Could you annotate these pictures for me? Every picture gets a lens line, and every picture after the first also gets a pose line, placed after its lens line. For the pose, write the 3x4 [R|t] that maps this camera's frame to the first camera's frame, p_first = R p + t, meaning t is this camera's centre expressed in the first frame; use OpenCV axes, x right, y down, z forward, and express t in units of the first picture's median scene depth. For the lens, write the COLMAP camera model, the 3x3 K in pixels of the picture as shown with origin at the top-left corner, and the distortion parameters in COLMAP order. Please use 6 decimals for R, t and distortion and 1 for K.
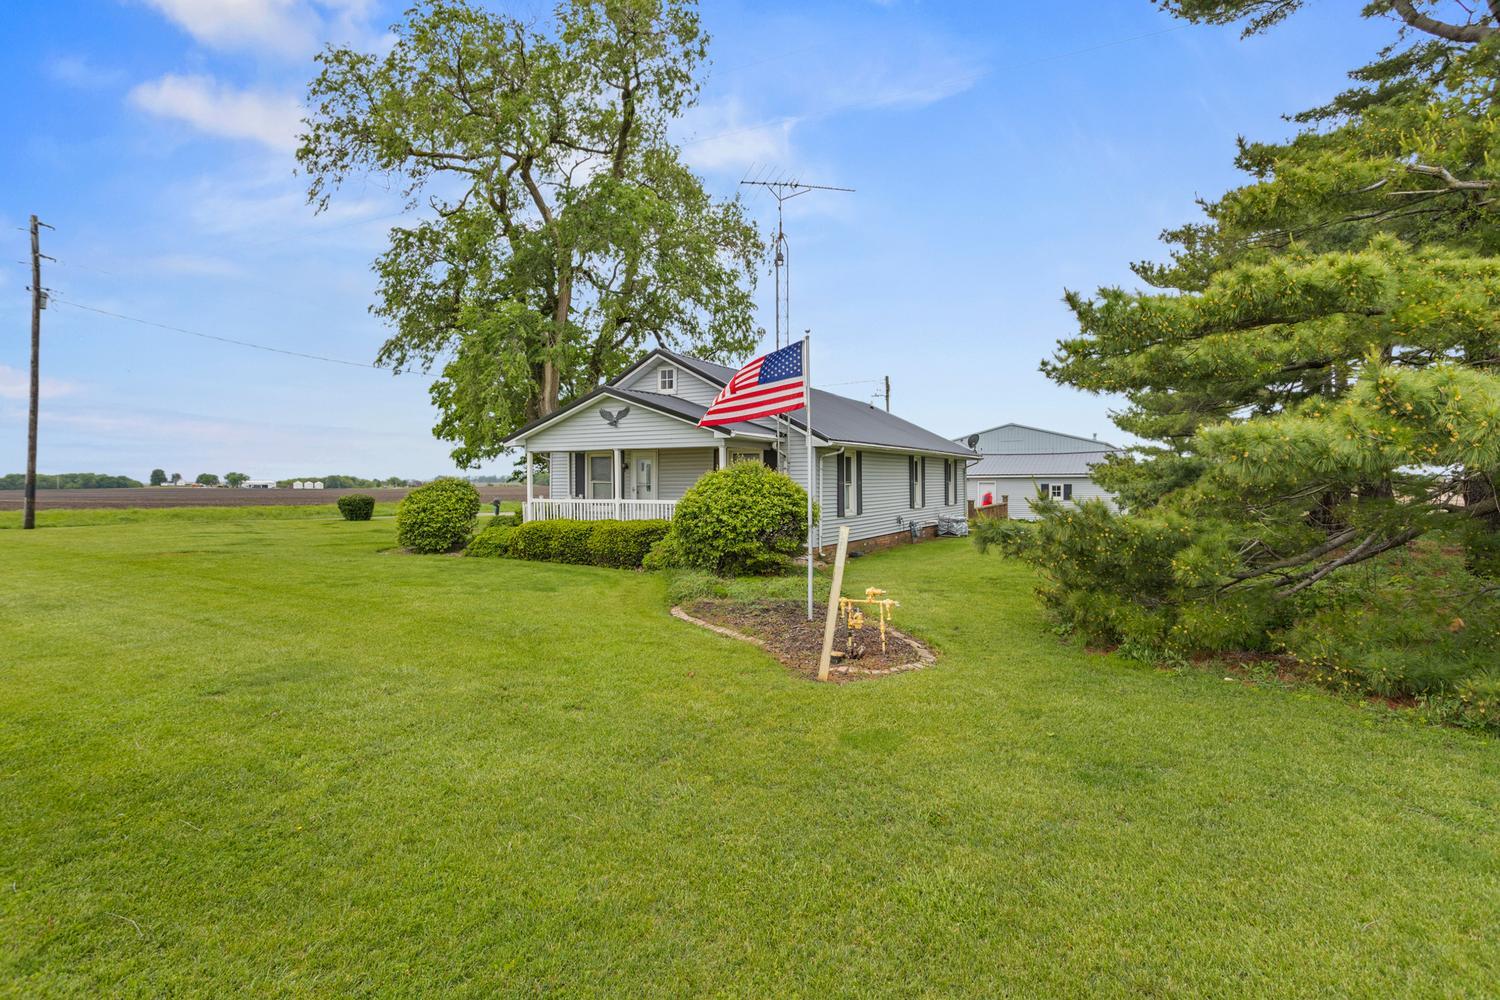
lens RADIAL K [[742.7, 0, 752.9], [0, 742.7, 492.0], [0, 0, 1]] dist [-0.028524, 0.010398]
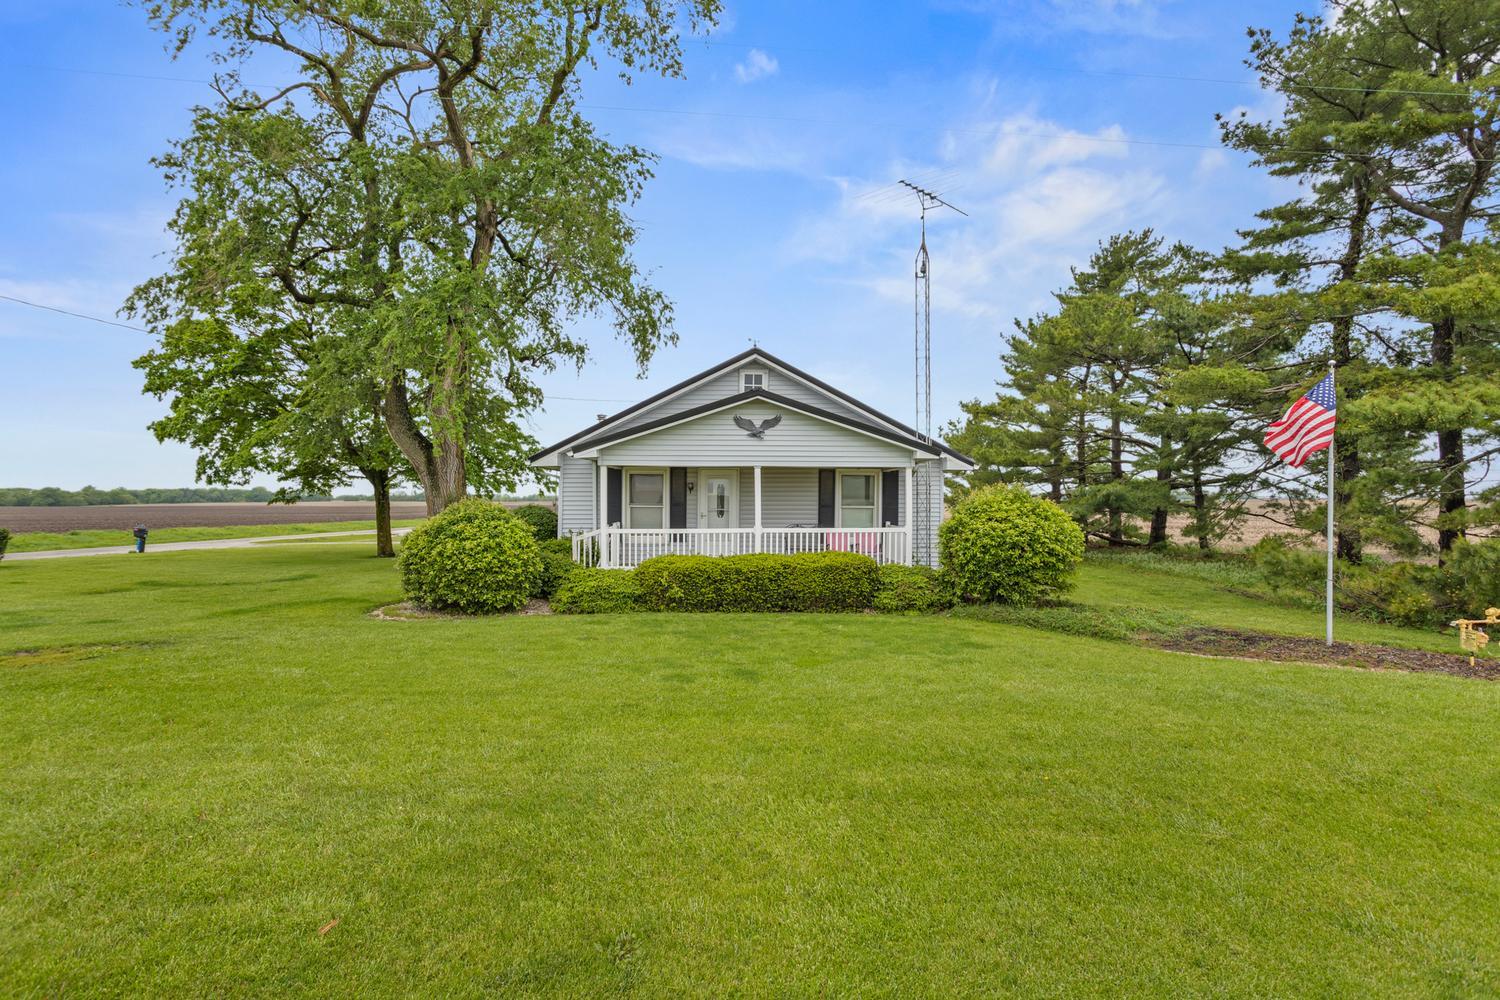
lens RADIAL K [[742.7, 0, 750.5], [0, 742.7, 508.7], [0, 0, 1]] dist [-0.028524, 0.010398]
pose [[0.858137, 0.004137, 0.513404, -0.607334], [0.001921, 0.999935, -0.011269, -0.001848], [-0.513417, 0.010657, 0.858073, 0.304258]]
